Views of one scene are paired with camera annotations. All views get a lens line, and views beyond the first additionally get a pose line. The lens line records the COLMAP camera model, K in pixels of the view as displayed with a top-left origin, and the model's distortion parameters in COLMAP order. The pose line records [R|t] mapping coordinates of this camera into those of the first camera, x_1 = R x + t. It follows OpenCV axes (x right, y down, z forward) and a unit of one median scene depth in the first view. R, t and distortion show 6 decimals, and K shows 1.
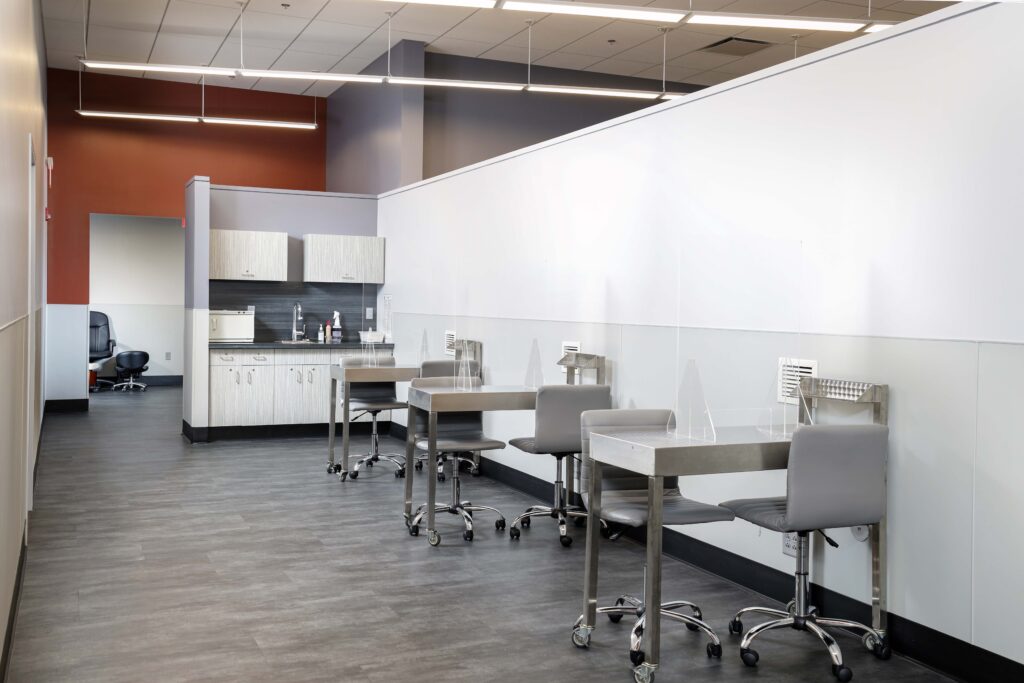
lens RADIAL K [[1033.8, 0, 511.1], [0, 1033.8, 341.6], [0, 0, 1]] dist [0.015889, 0.000000]
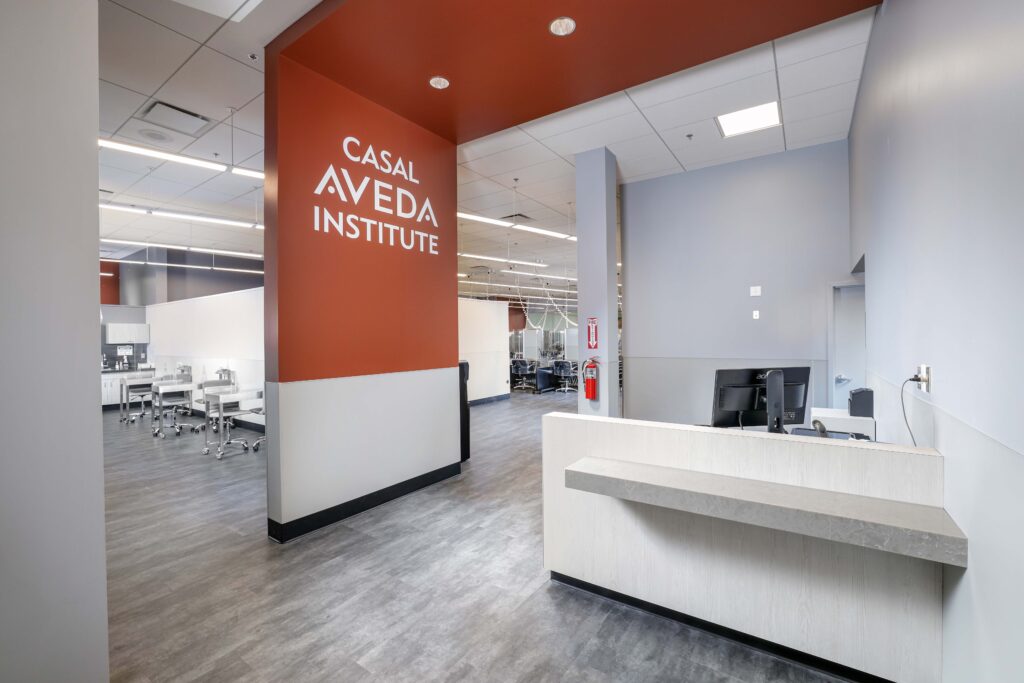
lens RADIAL K [[431.4, 0, 513.5], [0, 431.4, 337.0], [0, 0, 1]] dist [-0.000810, -0.000073]
pose [[0.856460, -0.021512, 0.515765, 0.087793], [0.043261, 0.998608, -0.030188, -0.004229], [-0.514398, 0.048167, 0.856198, -0.305535]]
